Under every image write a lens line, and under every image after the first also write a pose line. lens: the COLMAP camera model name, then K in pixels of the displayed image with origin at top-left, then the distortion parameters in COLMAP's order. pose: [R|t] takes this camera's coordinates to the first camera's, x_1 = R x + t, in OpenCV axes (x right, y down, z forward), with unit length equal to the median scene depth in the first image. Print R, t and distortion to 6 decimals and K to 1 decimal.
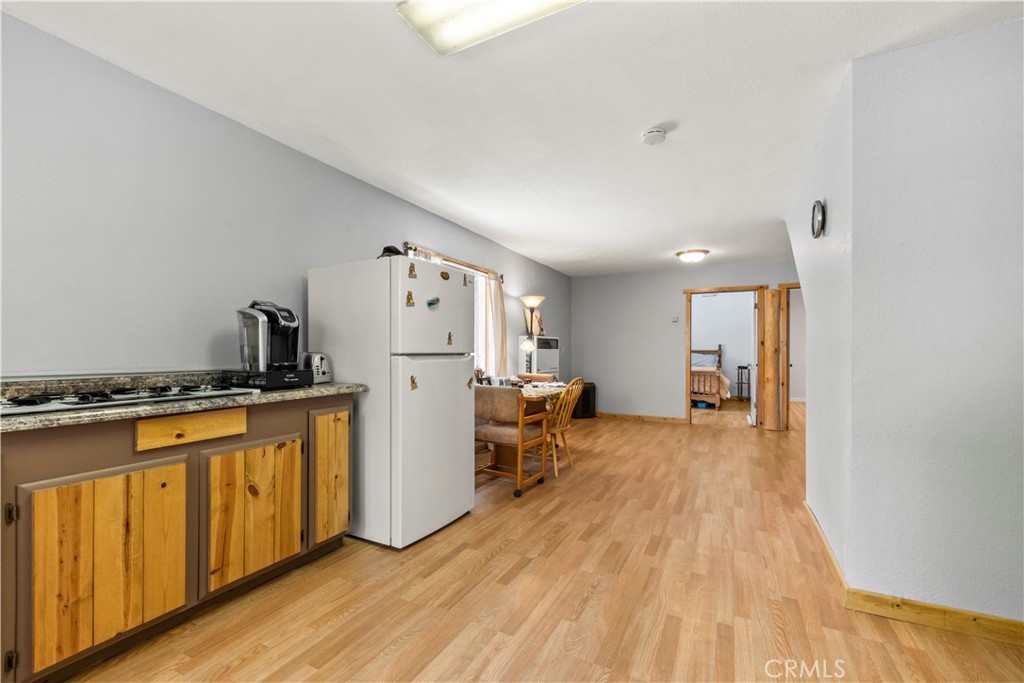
lens RADIAL K [[440.2, 0, 512.6], [0, 440.2, 352.7], [0, 0, 1]] dist [-0.000590, 0.000089]
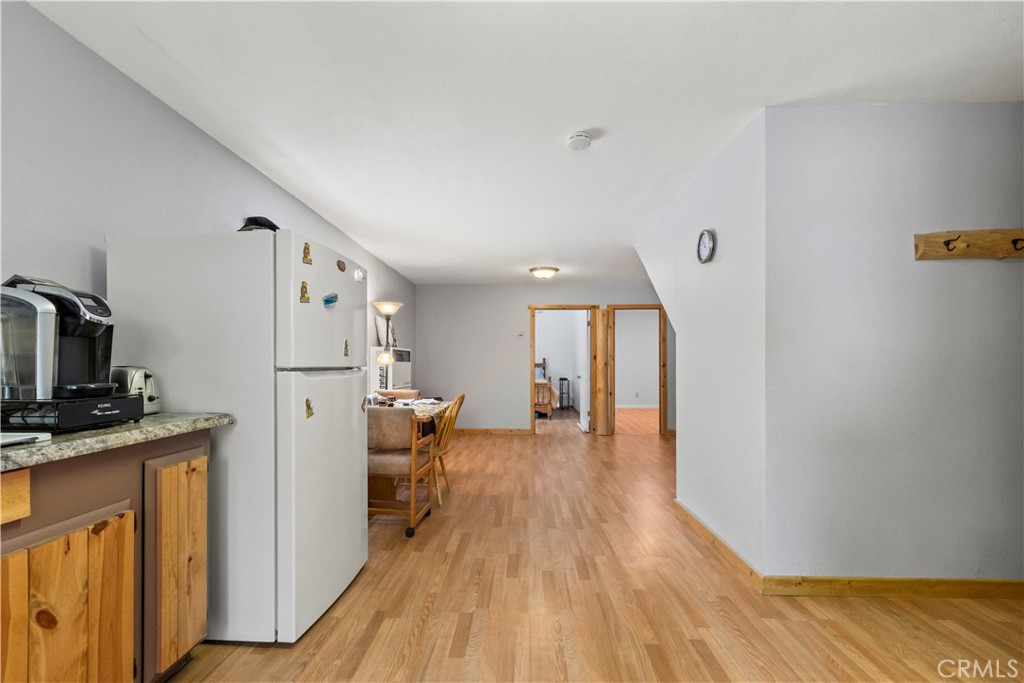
lens RADIAL K [[441.7, 0, 514.2], [0, 441.7, 365.2], [0, 0, 1]] dist [-0.001017, 0.000049]
pose [[0.905359, 0.000013, 0.424648, -0.229340], [0.000284, 1.000000, -0.000635, -0.001783], [-0.424648, 0.000695, 0.905358, 0.198573]]
